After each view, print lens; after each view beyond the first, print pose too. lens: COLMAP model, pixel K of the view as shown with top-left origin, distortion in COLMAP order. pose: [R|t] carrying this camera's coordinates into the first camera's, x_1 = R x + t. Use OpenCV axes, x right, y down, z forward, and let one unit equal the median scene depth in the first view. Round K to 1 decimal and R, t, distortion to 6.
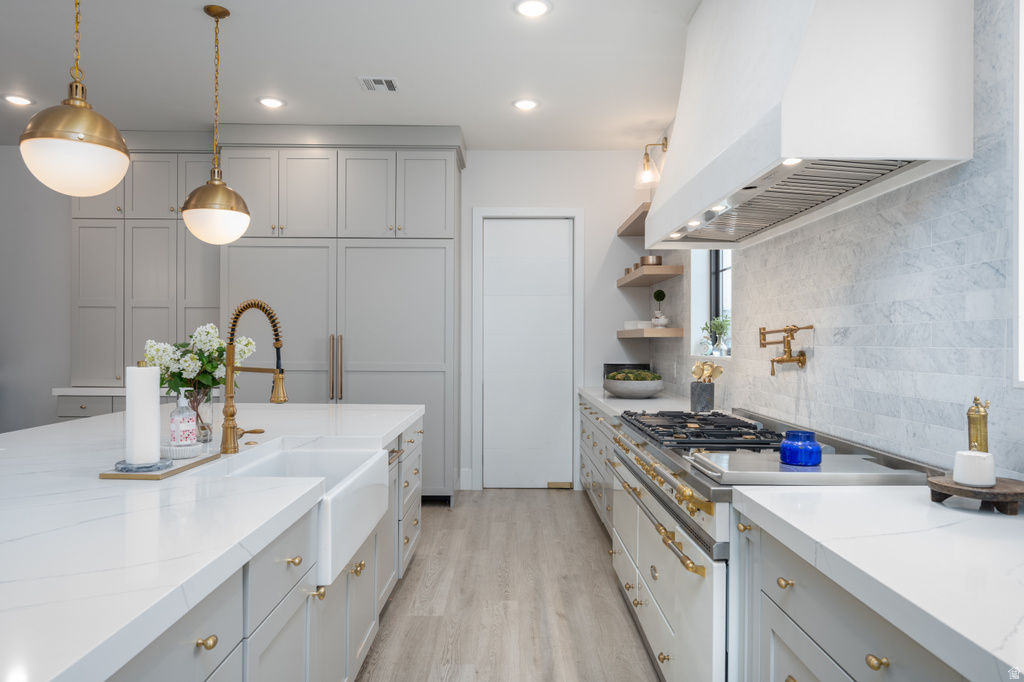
lens RADIAL K [[671.0, 0, 517.8], [0, 671.0, 345.6], [0, 0, 1]] dist [-0.005564, 0.002665]
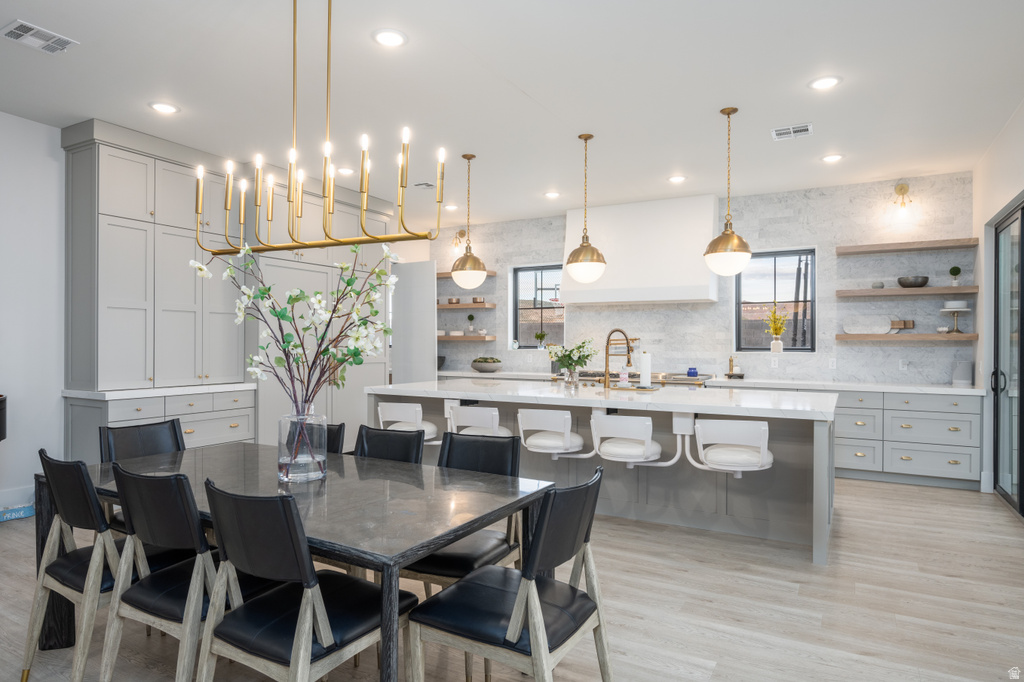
lens RADIAL K [[604.5, 0, 509.7], [0, 604.5, 345.1], [0, 0, 1]] dist [0.011283, -0.002345]
pose [[0.500761, -0.005428, 0.865569, -2.162801], [0.002115, 0.999985, 0.005047, -0.012753], [-0.865583, -0.000696, 0.500765, 0.132000]]
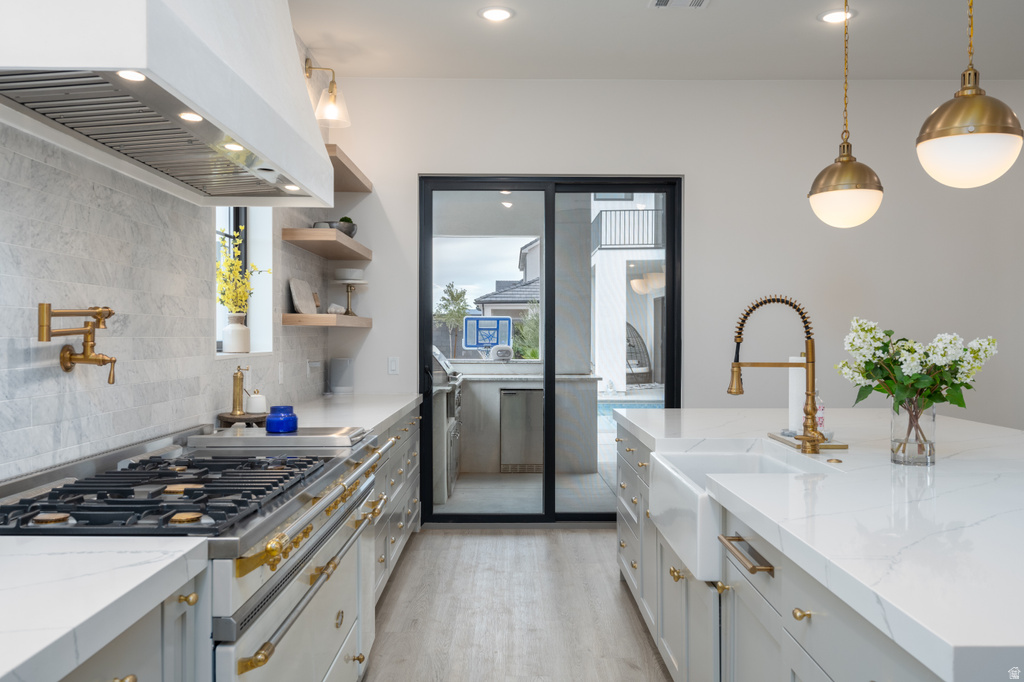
lens RADIAL K [[880.5, 0, 513.2], [0, 880.5, 347.4], [0, 0, 1]] dist [-0.003377, 0.002929]
pose [[-0.999944, -0.008863, 0.005838, -0.008536], [-0.008761, 0.999813, 0.017217, -0.008060], [-0.005990, 0.017165, -0.999835, 1.861595]]
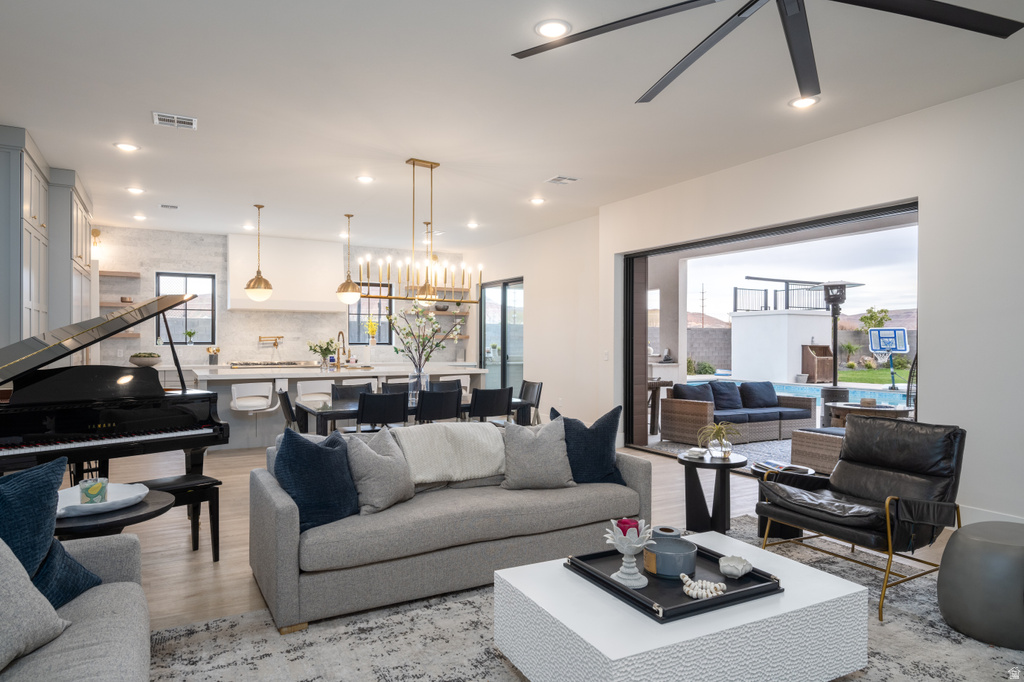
lens RADIAL K [[634.6, 0, 518.7], [0, 634.6, 346.1], [0, 0, 1]] dist [-0.003350, -0.000624]
pose [[-0.477223, -0.011948, 0.878701, -3.583919], [-0.001171, 0.999915, 0.012960, -0.020565], [-0.878781, 0.005156, -0.477197, 1.542532]]
